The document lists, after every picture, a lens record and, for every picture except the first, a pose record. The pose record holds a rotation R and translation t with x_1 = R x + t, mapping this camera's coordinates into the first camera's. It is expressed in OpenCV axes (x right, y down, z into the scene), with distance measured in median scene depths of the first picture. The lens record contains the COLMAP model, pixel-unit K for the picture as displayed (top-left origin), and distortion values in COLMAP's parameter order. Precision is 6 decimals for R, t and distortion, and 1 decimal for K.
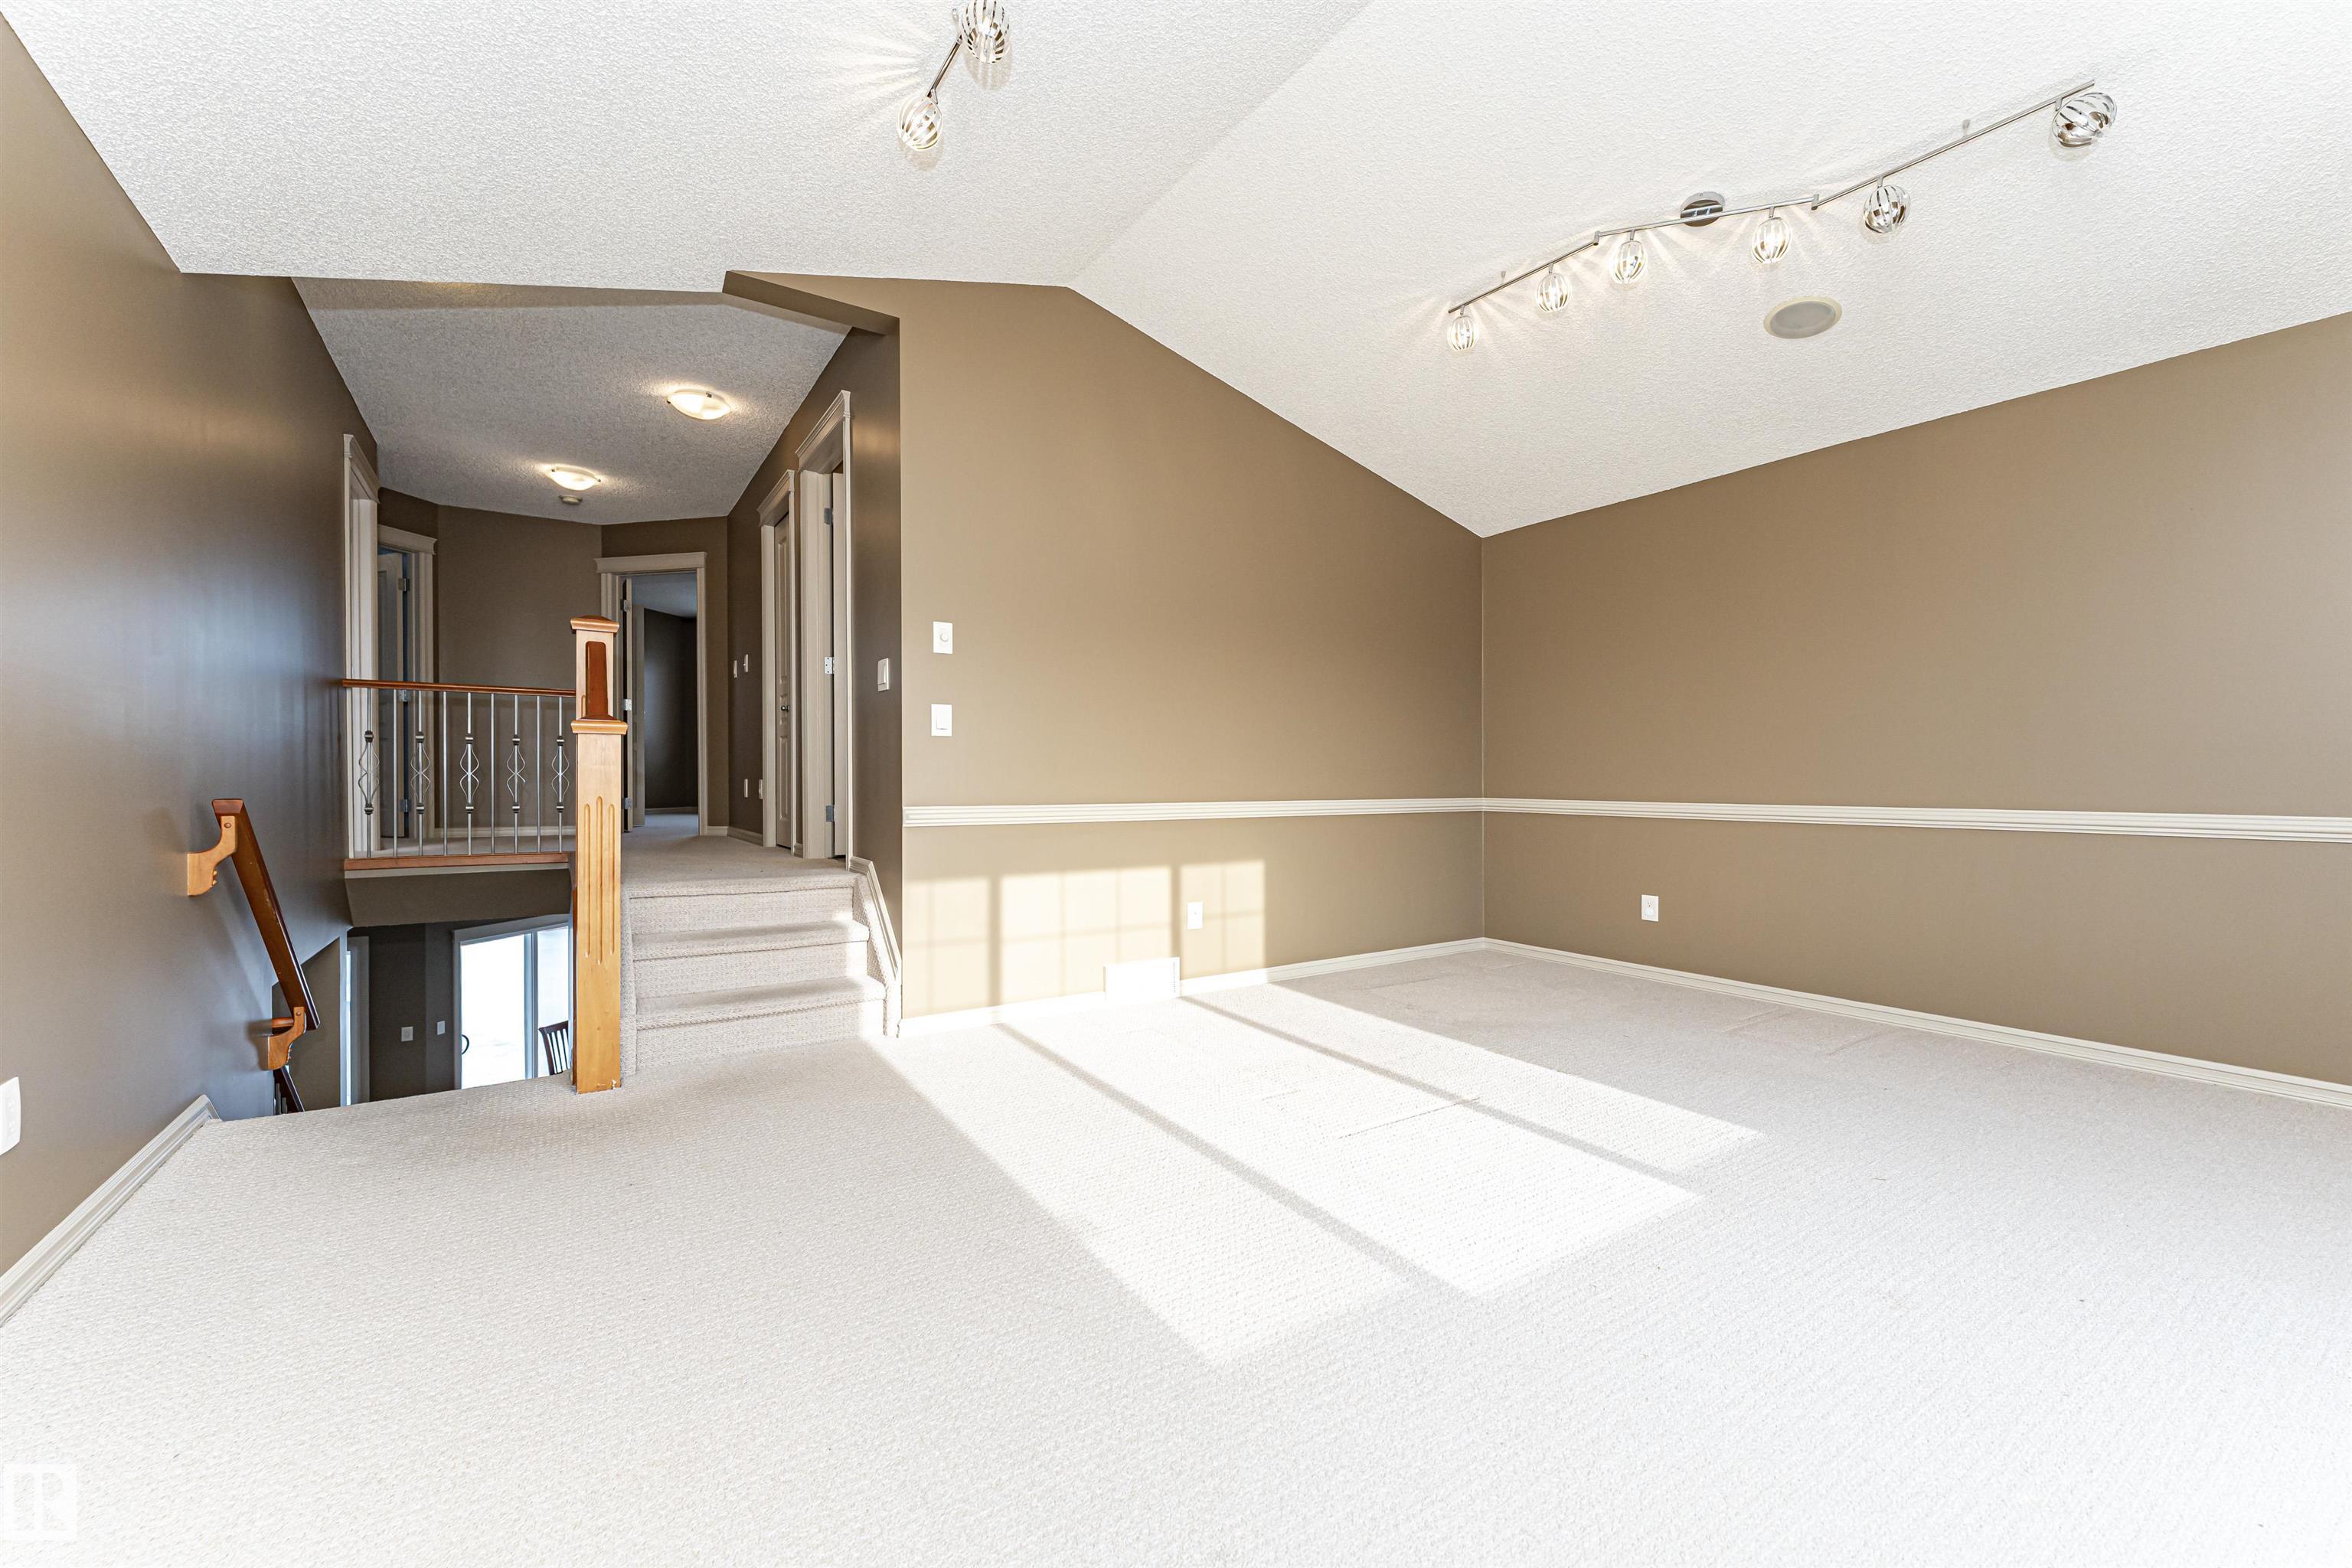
lens RADIAL K [[958.2, 0, 1176.0], [0, 958.2, 784.0], [0, 0, 1]] dist [0.001227, -0.000399]
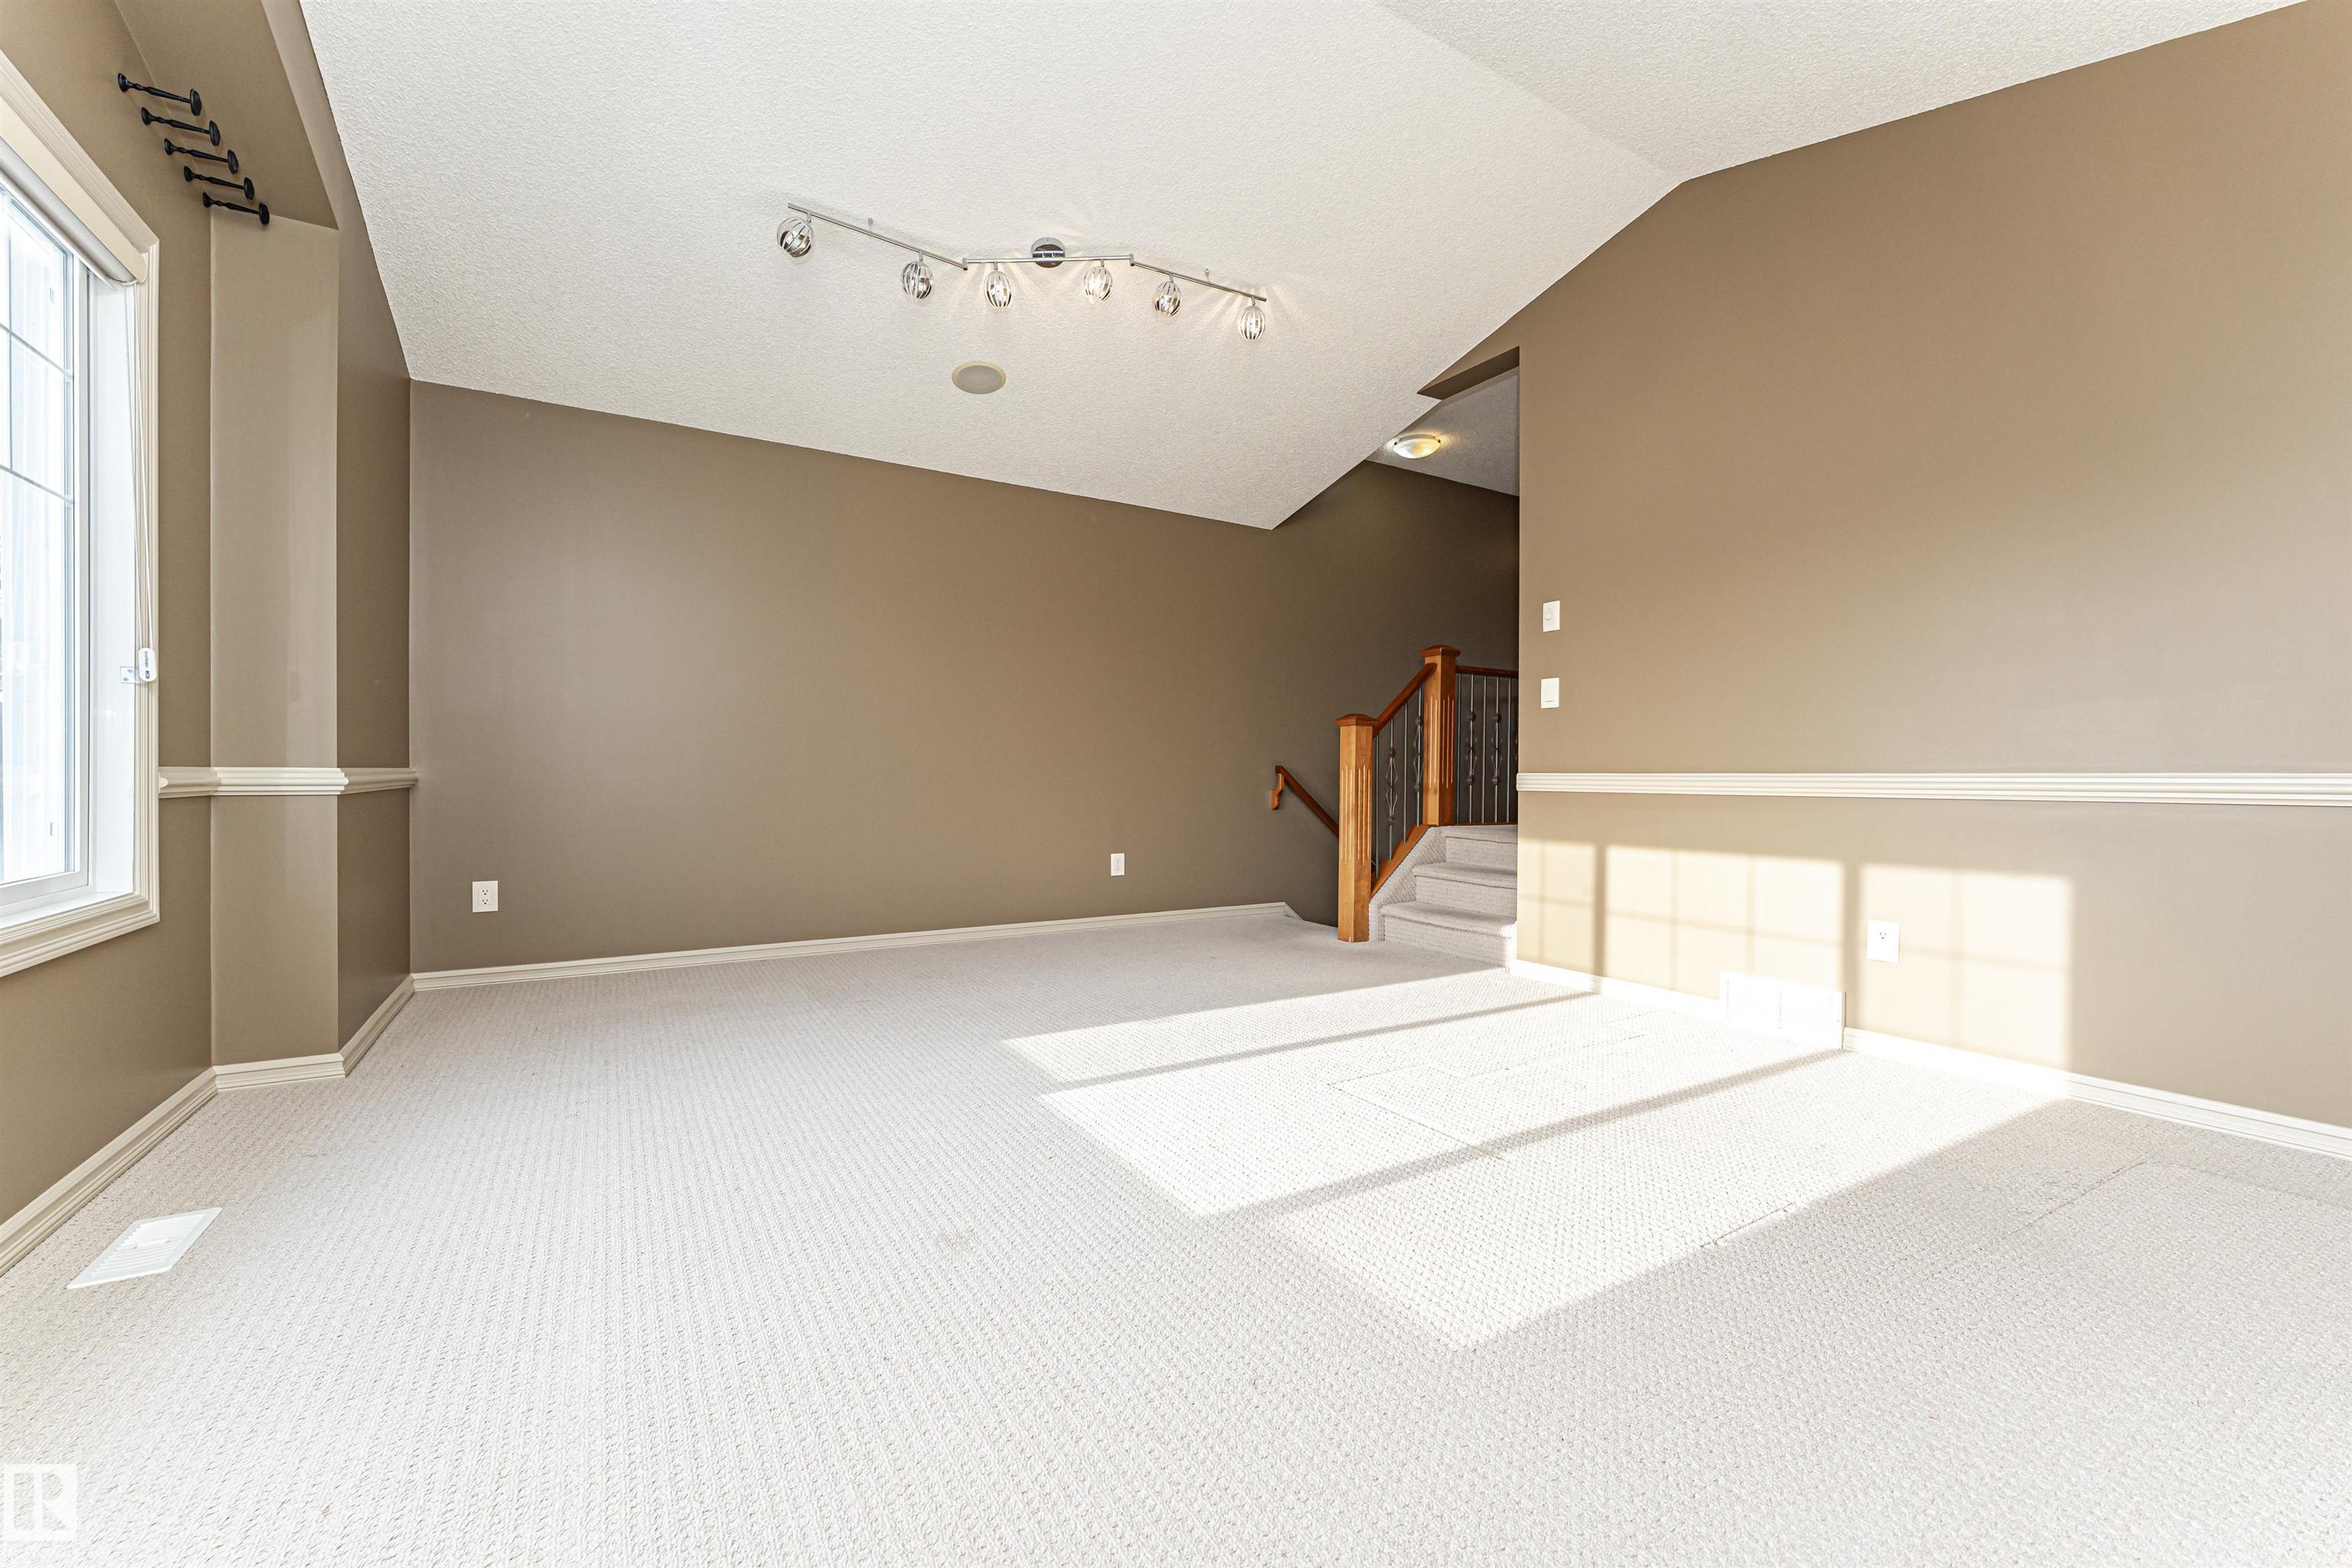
lens RADIAL K [[924.5, 0, 1147.1], [0, 924.5, 763.2], [0, 0, 1]] dist [0.001606, 0.000077]
pose [[-0.060085, -0.014465, -0.998088, 0.811279], [-0.010955, 0.999844, -0.013831, 0.031494], [0.998133, 0.010103, -0.060234, 0.604241]]
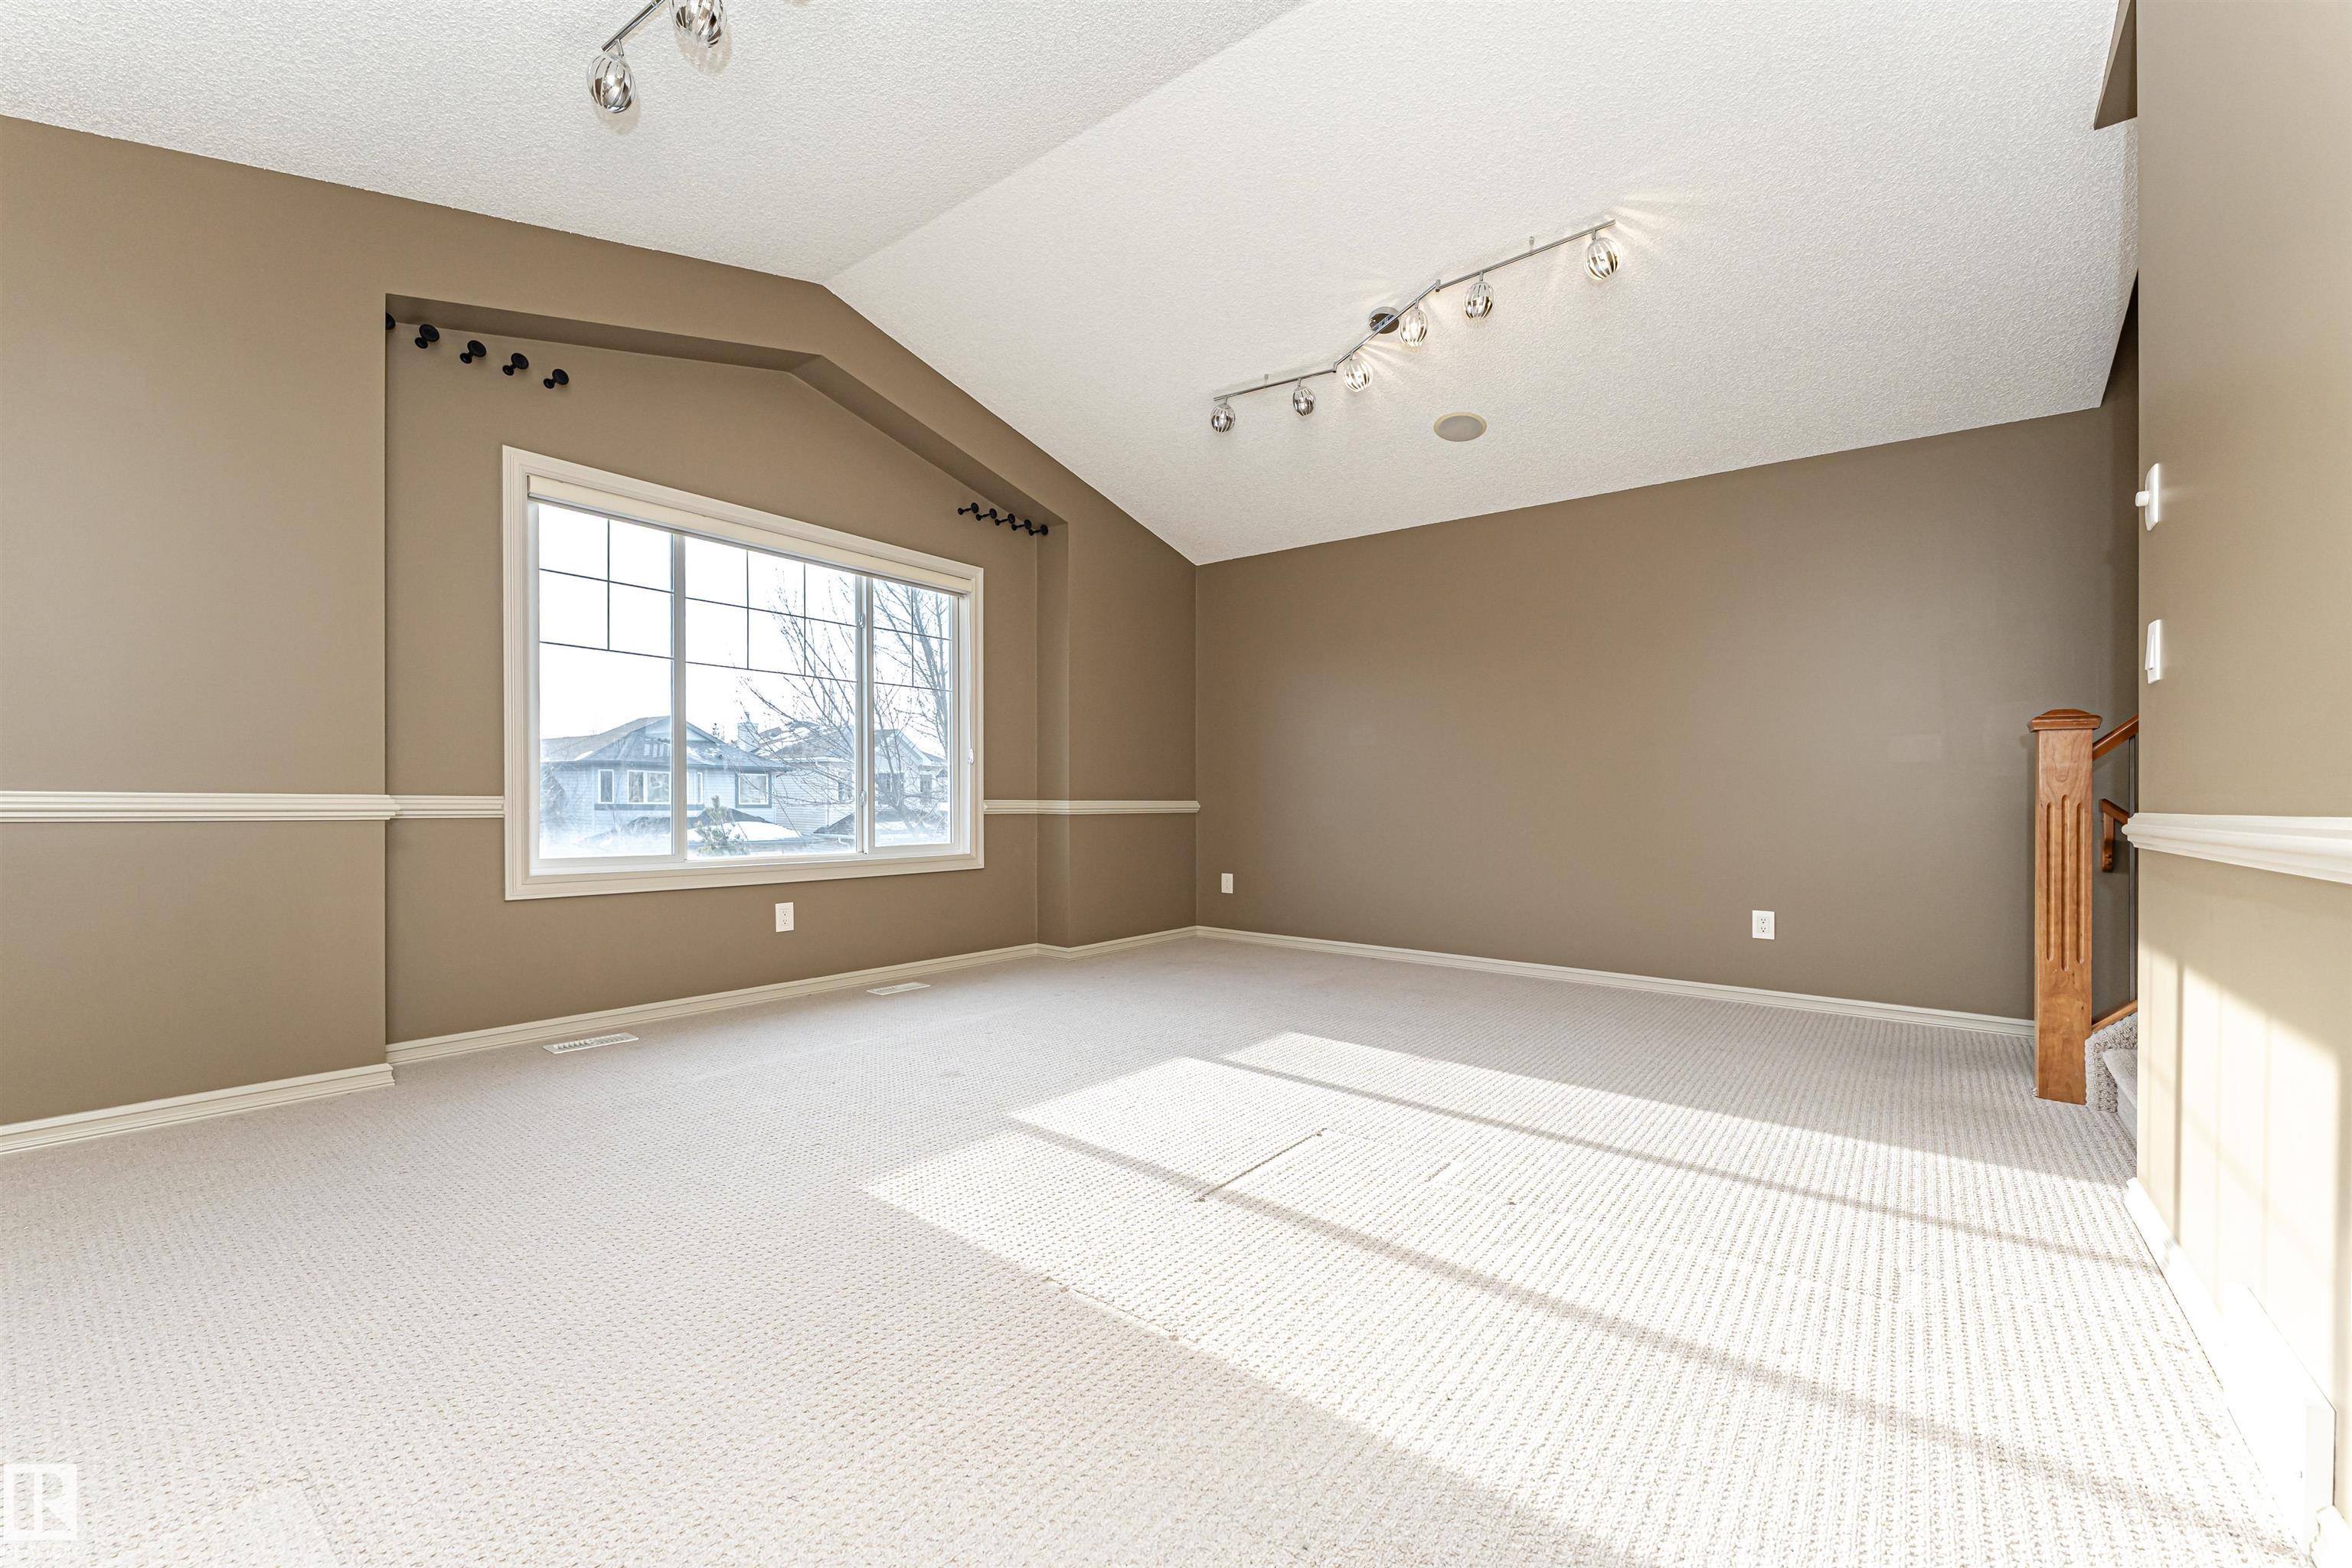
lens RADIAL K [[924.5, 0, 1181.3], [0, 924.5, 791.6], [0, 0, 1]] dist [0.001605, -0.000064]
pose [[-0.945733, -0.015138, -0.324593, 0.434049], [-0.015235, 0.999881, -0.002242, 0.019996], [0.324588, 0.002825, -0.945851, 1.289609]]
